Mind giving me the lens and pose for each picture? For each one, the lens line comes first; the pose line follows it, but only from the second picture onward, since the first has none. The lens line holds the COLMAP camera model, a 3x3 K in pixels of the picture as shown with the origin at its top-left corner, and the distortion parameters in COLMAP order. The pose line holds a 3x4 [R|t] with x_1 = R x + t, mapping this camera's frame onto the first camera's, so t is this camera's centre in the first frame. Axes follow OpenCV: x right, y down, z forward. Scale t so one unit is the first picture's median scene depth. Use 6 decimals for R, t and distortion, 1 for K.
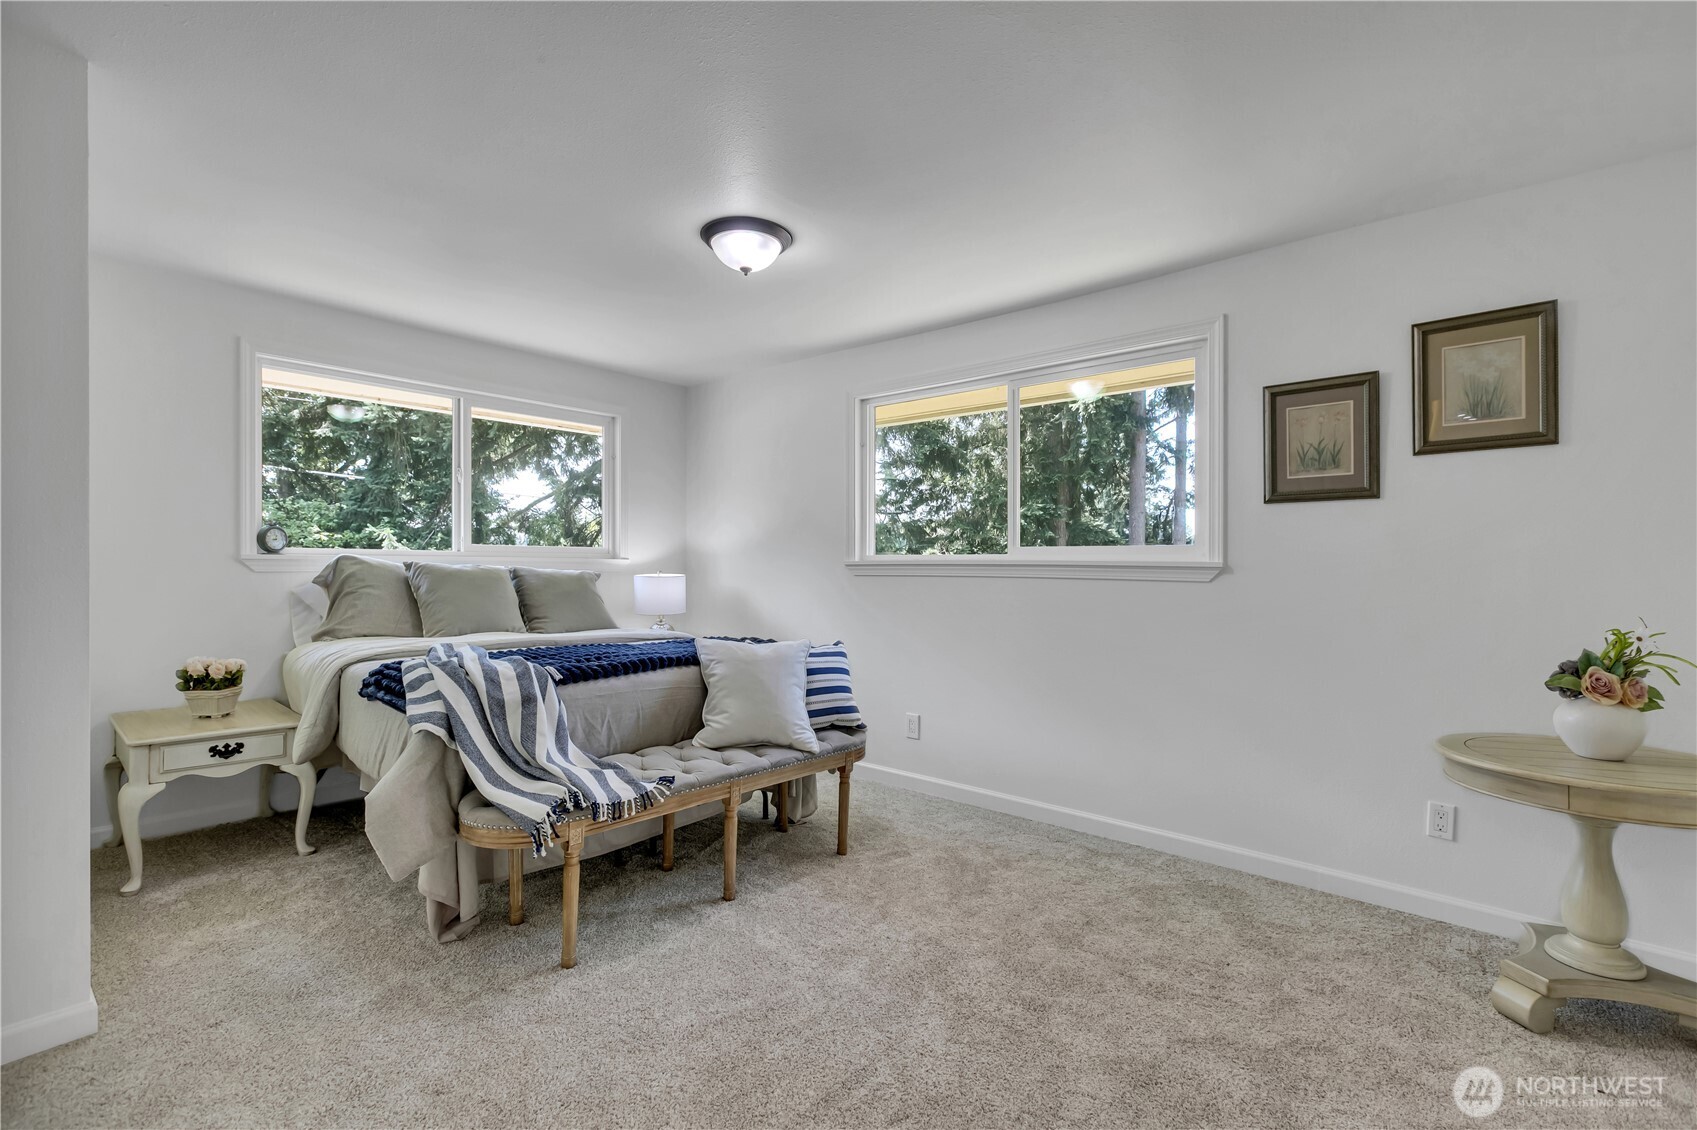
lens RADIAL K [[771.4, 0, 851.4], [0, 771.4, 559.5], [0, 0, 1]] dist [0.000575, 0.000214]
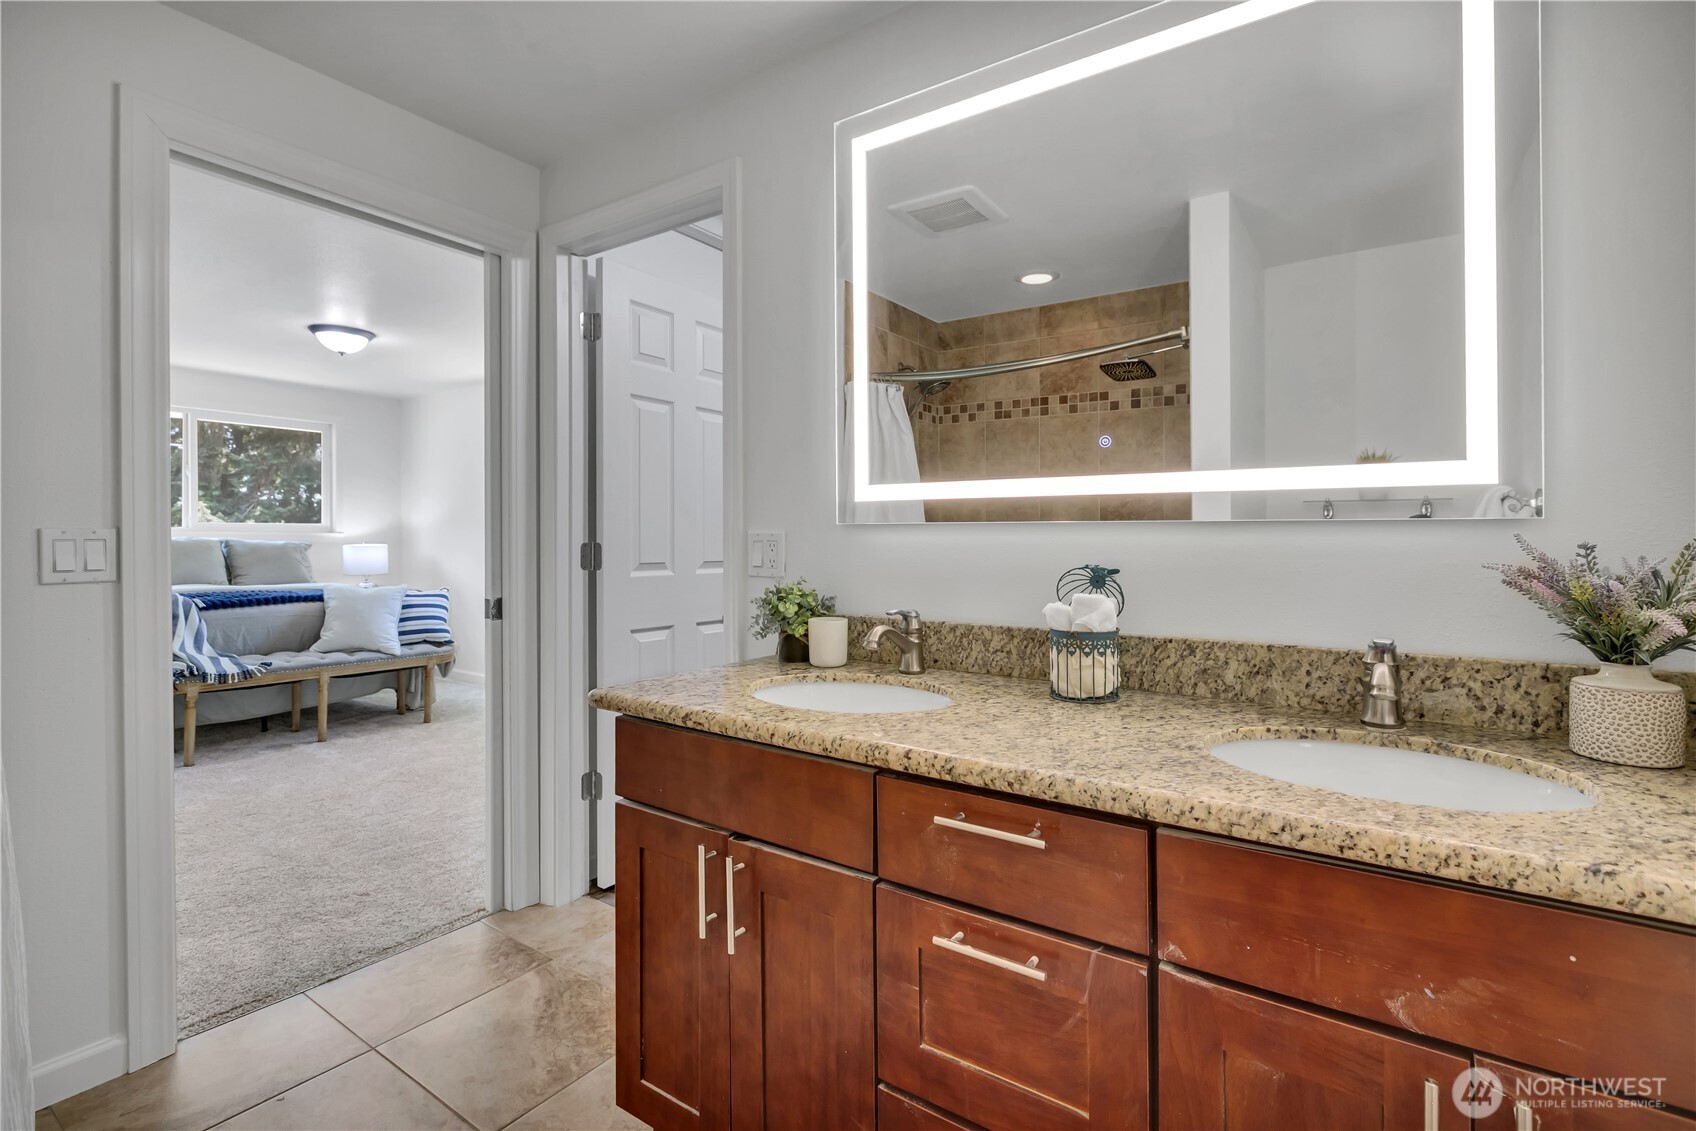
lens RADIAL K [[795.0, 0, 856.9], [0, 795.0, 545.5], [0, 0, 1]] dist [0.001112, 0.000914]
pose [[0.994719, 0.003827, 0.102565, 0.730435], [-0.005421, 0.999869, 0.015271, -0.007723], [-0.102493, -0.015746, 0.994609, -0.725417]]
